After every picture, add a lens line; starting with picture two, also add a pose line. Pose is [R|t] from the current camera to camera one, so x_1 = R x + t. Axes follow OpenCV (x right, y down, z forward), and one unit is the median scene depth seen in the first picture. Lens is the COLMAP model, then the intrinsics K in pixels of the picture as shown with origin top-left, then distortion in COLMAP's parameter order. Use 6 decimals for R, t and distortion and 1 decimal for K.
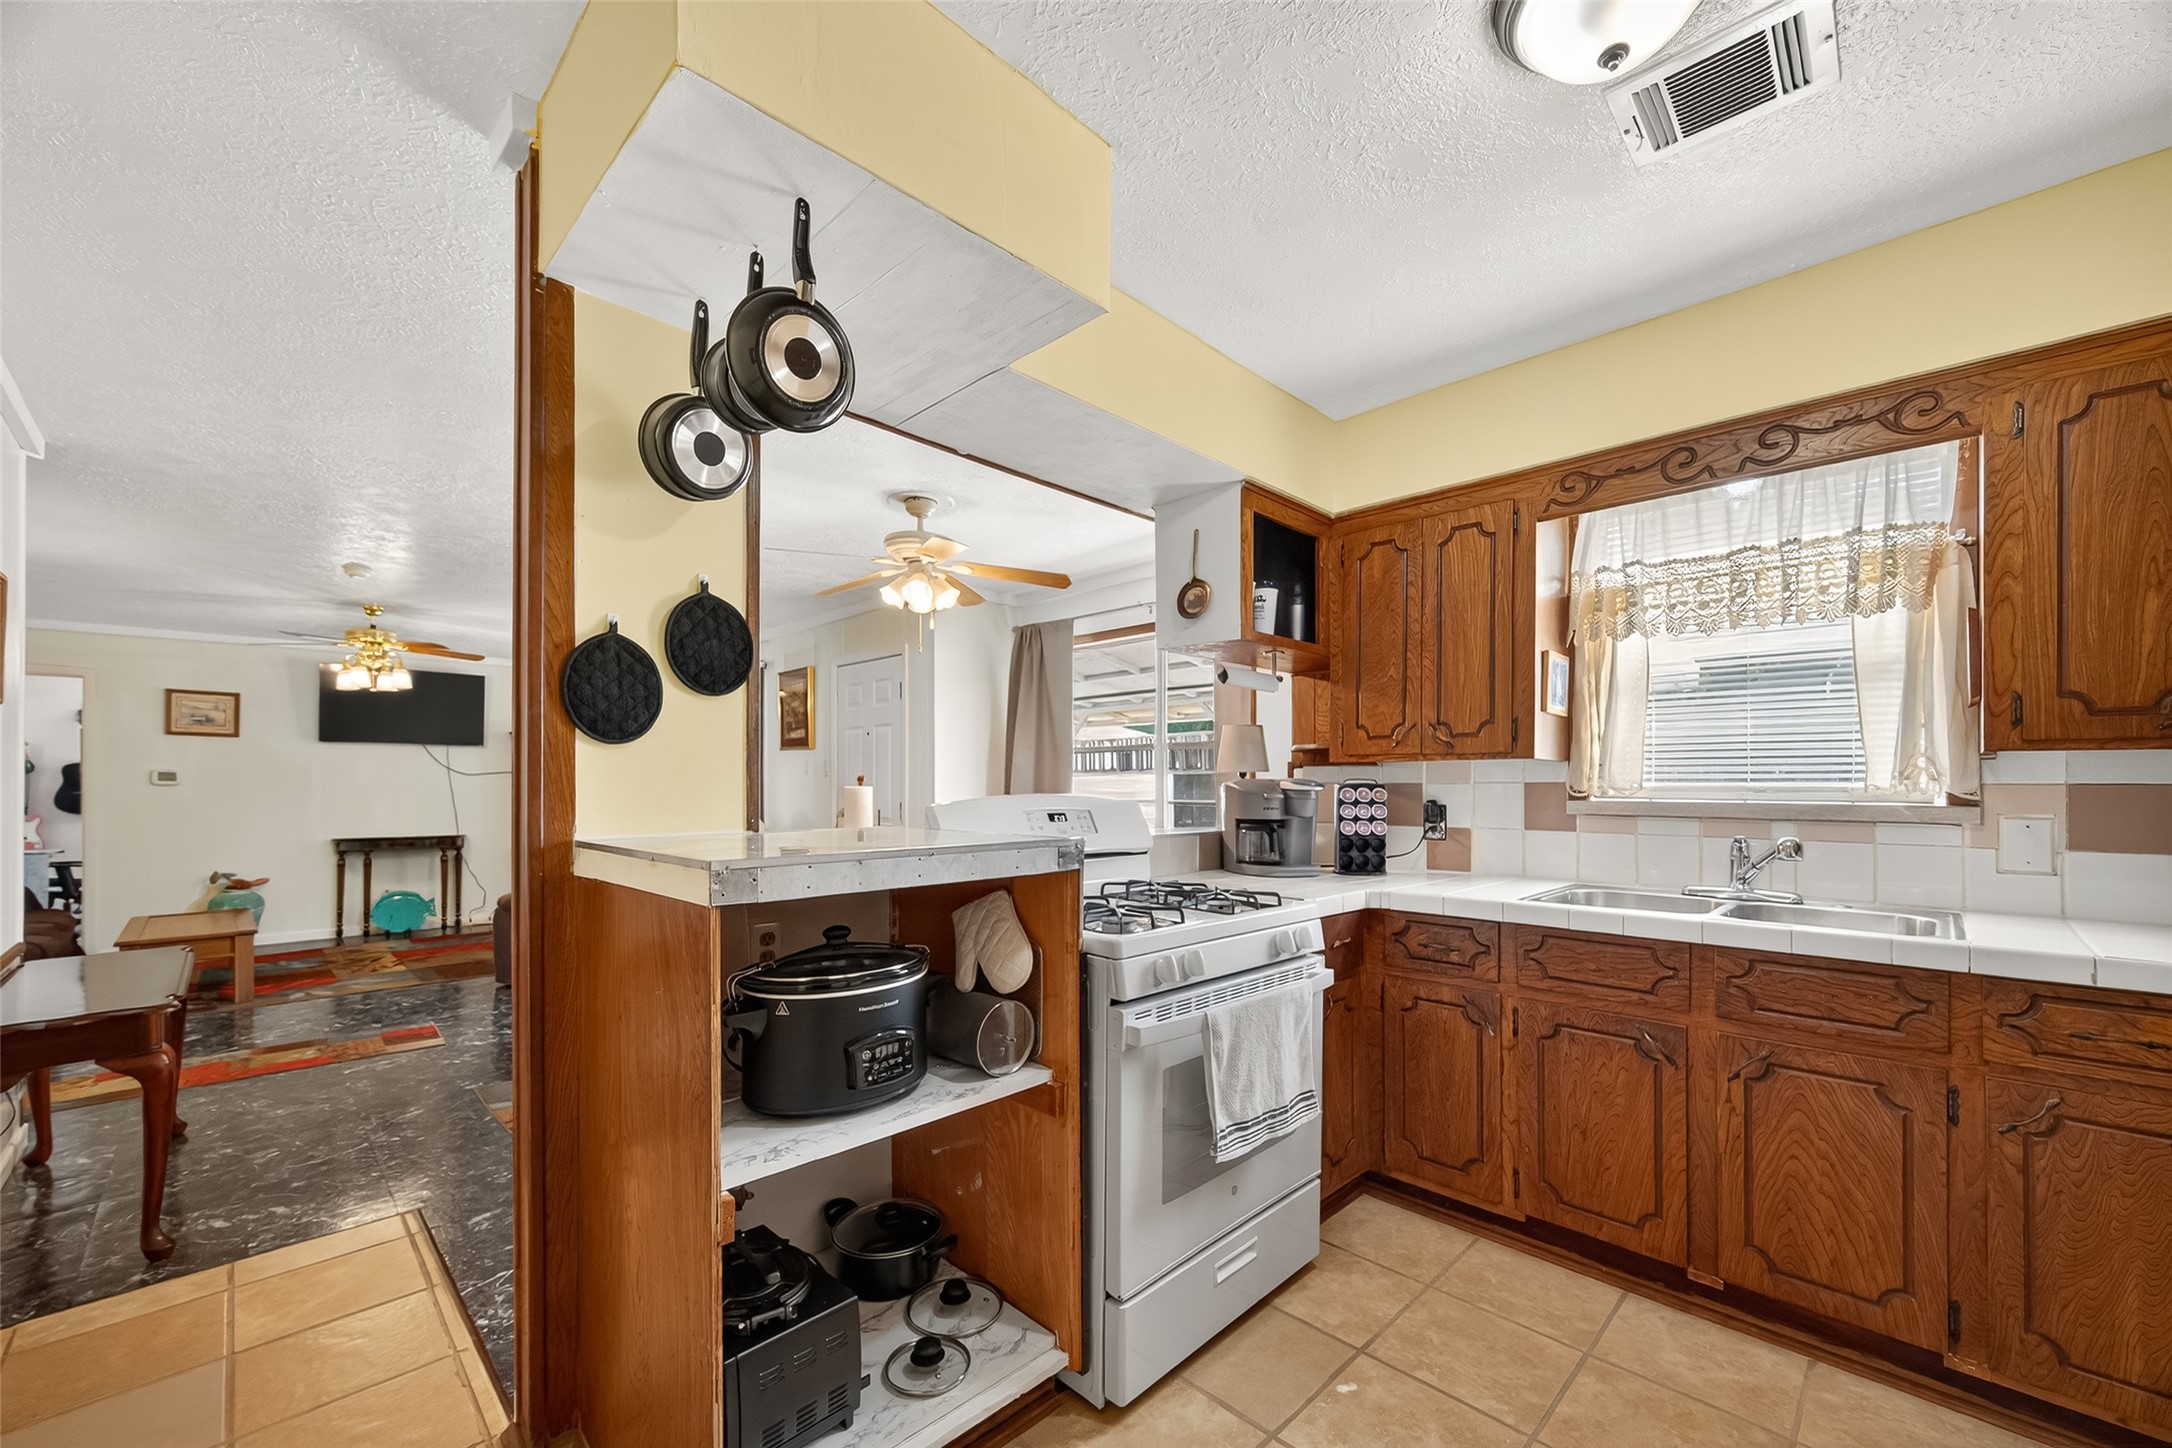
lens RADIAL K [[859.6, 0, 1092.1], [0, 859.6, 783.3], [0, 0, 1]] dist [0.000625, -0.000076]
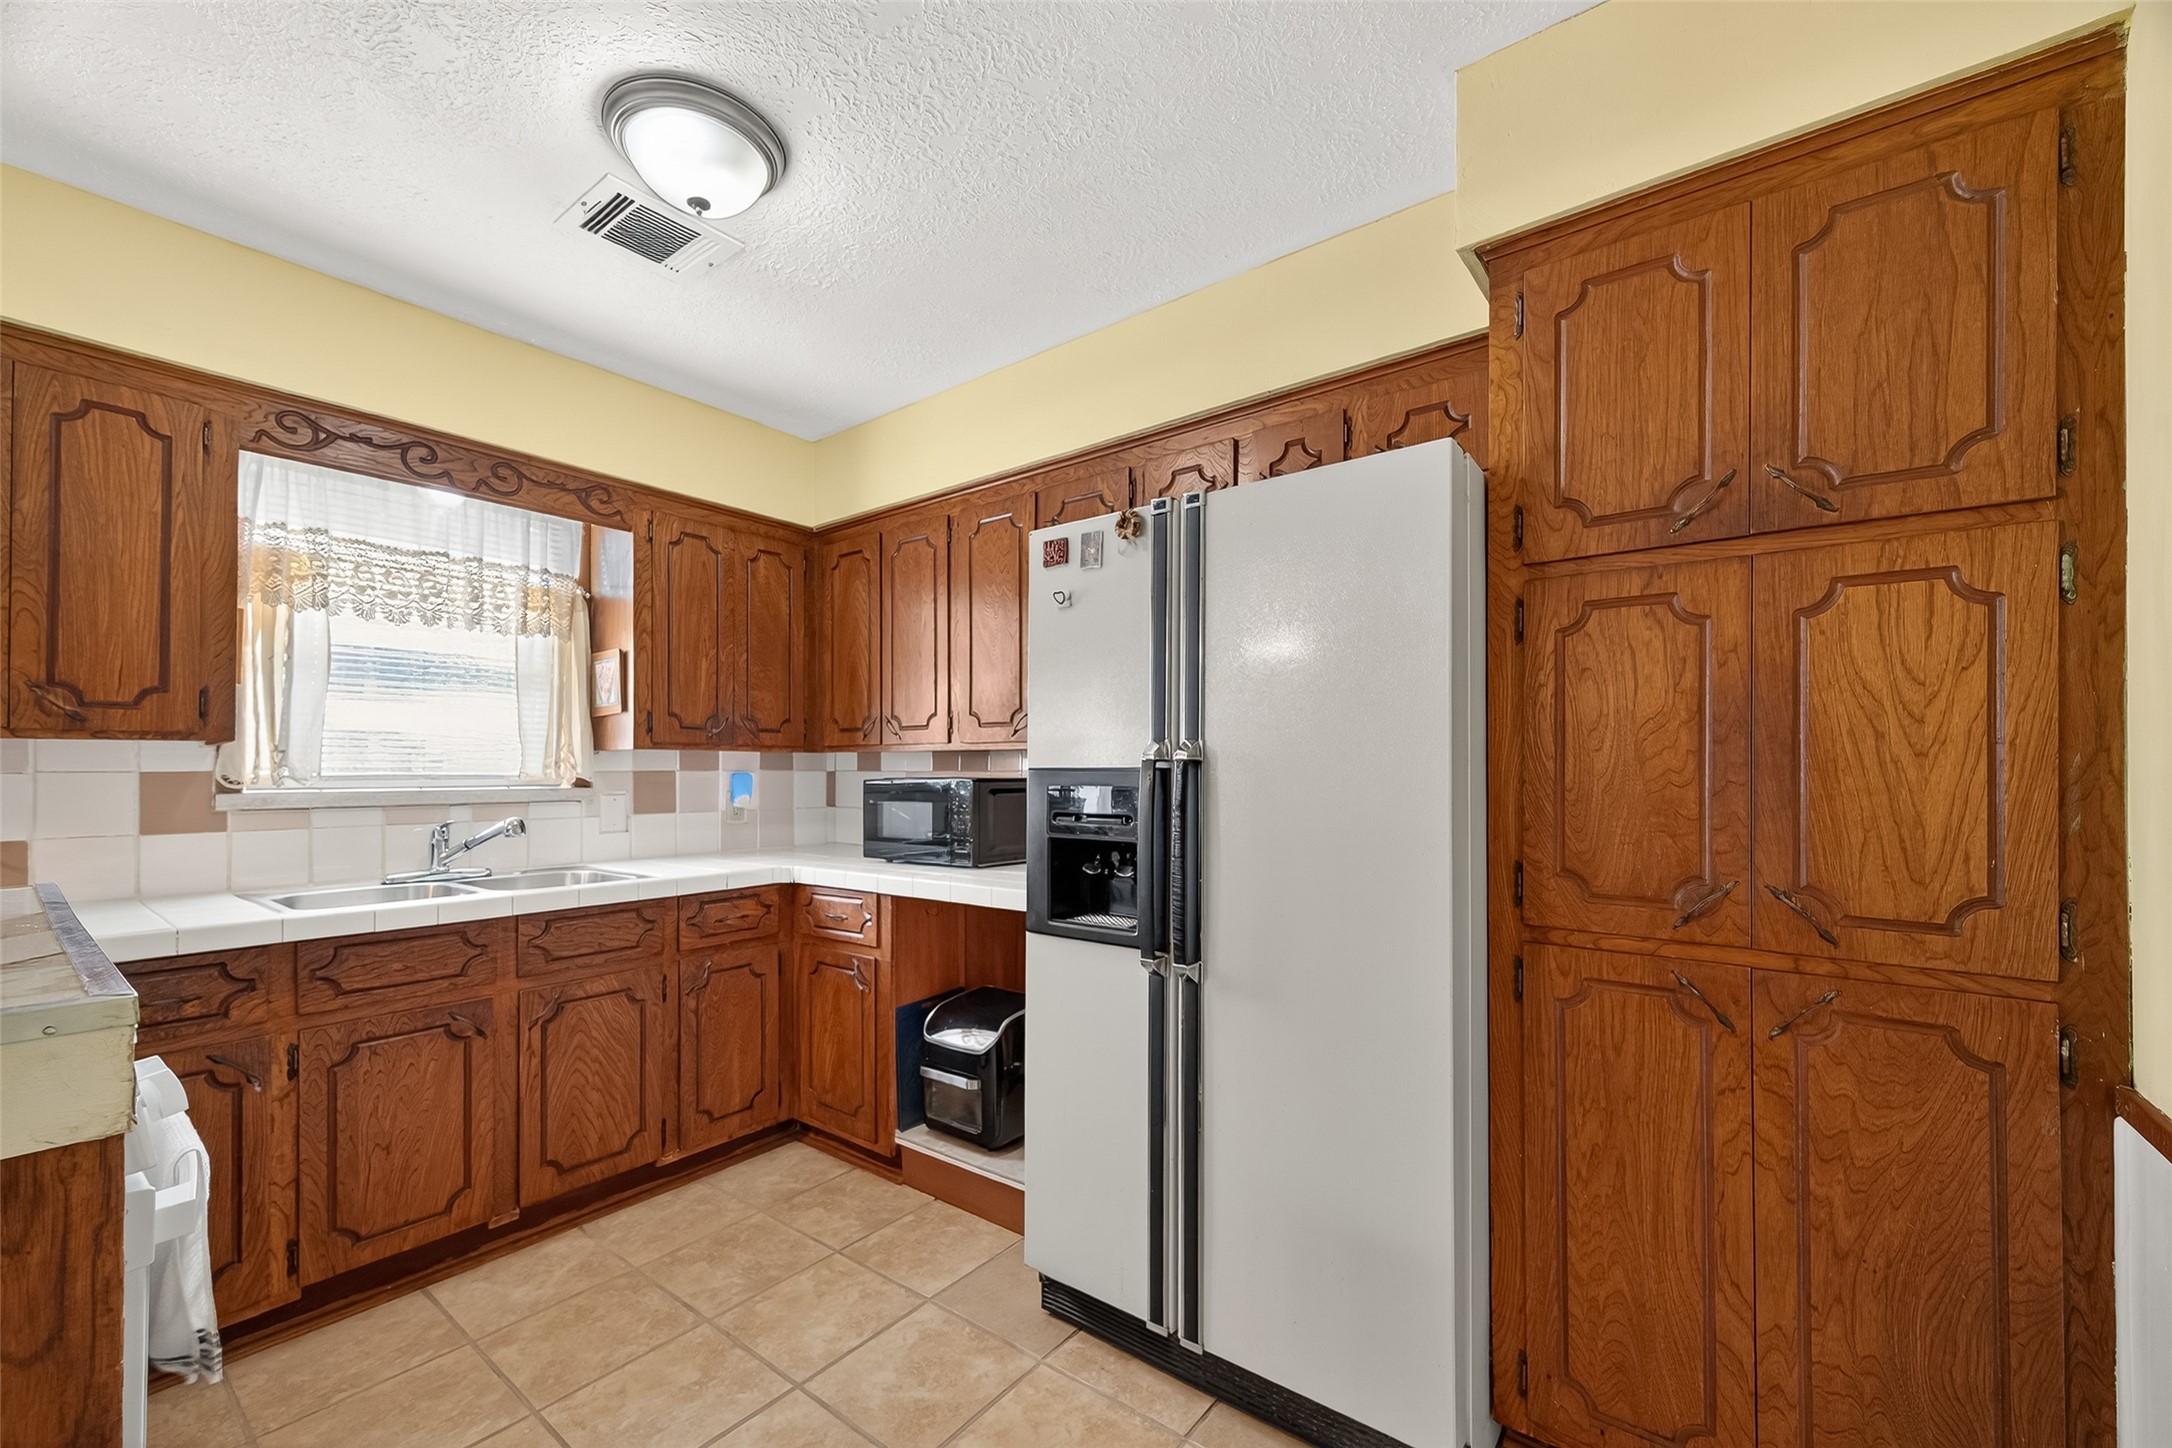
lens RADIAL K [[853.0, 0, 1099.6], [0, 853.0, 762.9], [0, 0, 1]] dist [0.003667, -0.000734]
pose [[-0.138652, 0.006223, 0.990322, -0.368128], [0.002255, 0.999980, -0.005968, -0.002325], [-0.990339, 0.001406, -0.138663, 0.295998]]
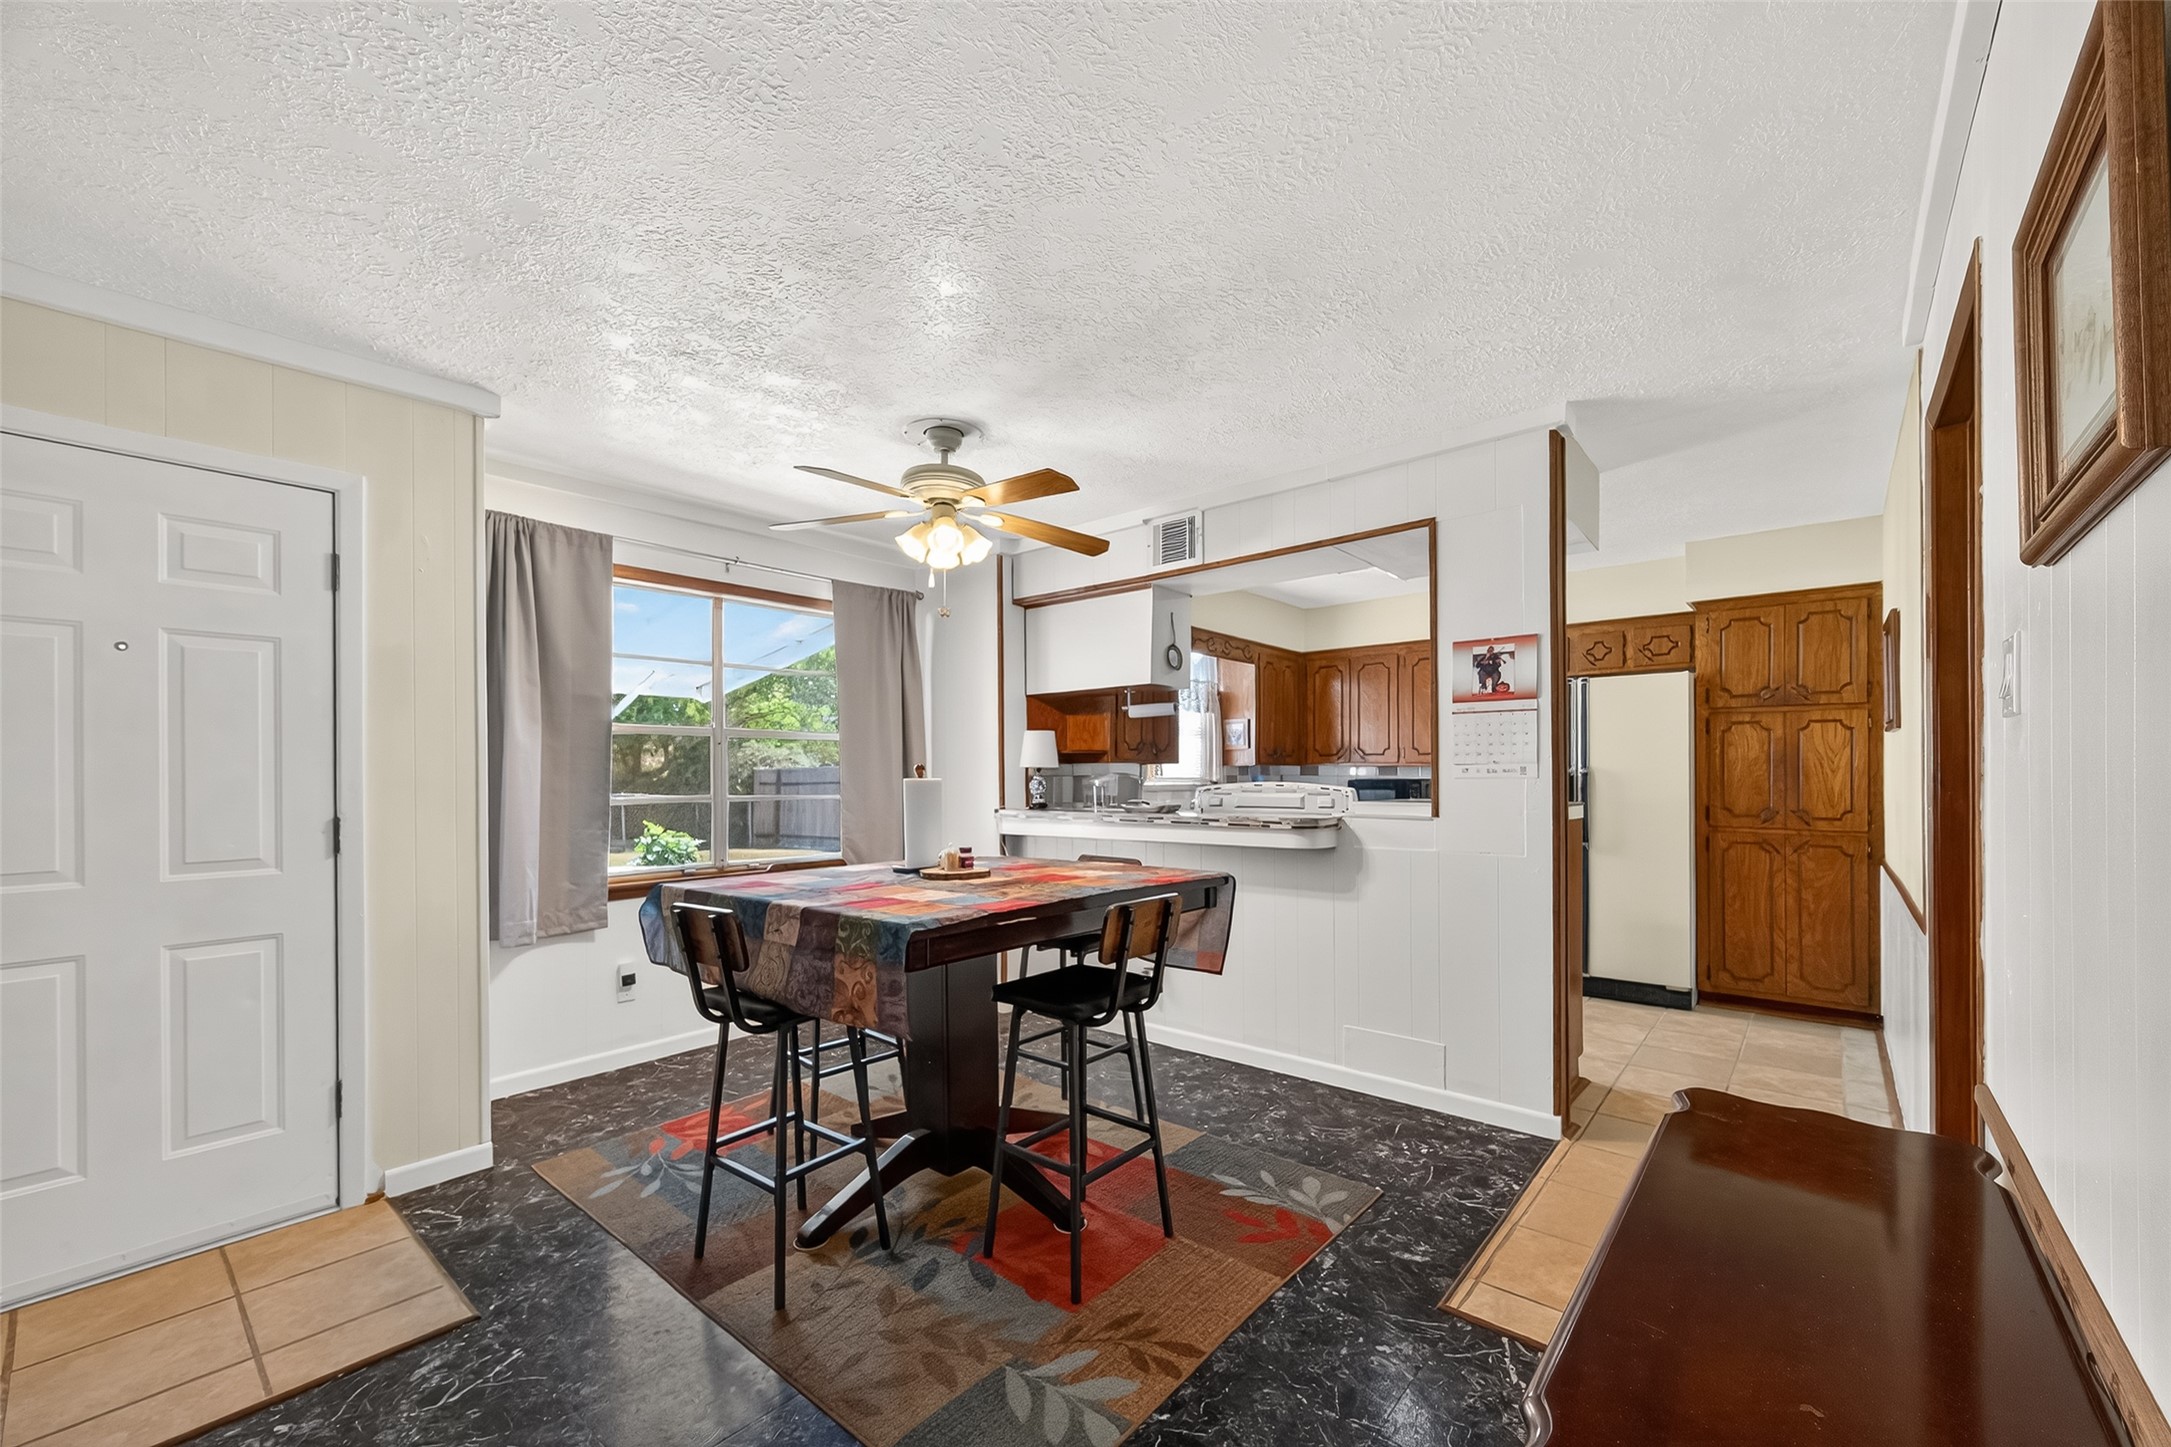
lens RADIAL K [[867.1, 0, 1087.8], [0, 867.1, 771.2], [0, 0, 1]] dist [-0.000810, 0.000125]
pose [[-0.077380, 0.006792, 0.996979, -1.501786], [0.000039, 0.999977, -0.006809, 0.003381], [-0.997002, -0.000488, -0.077378, 1.331857]]
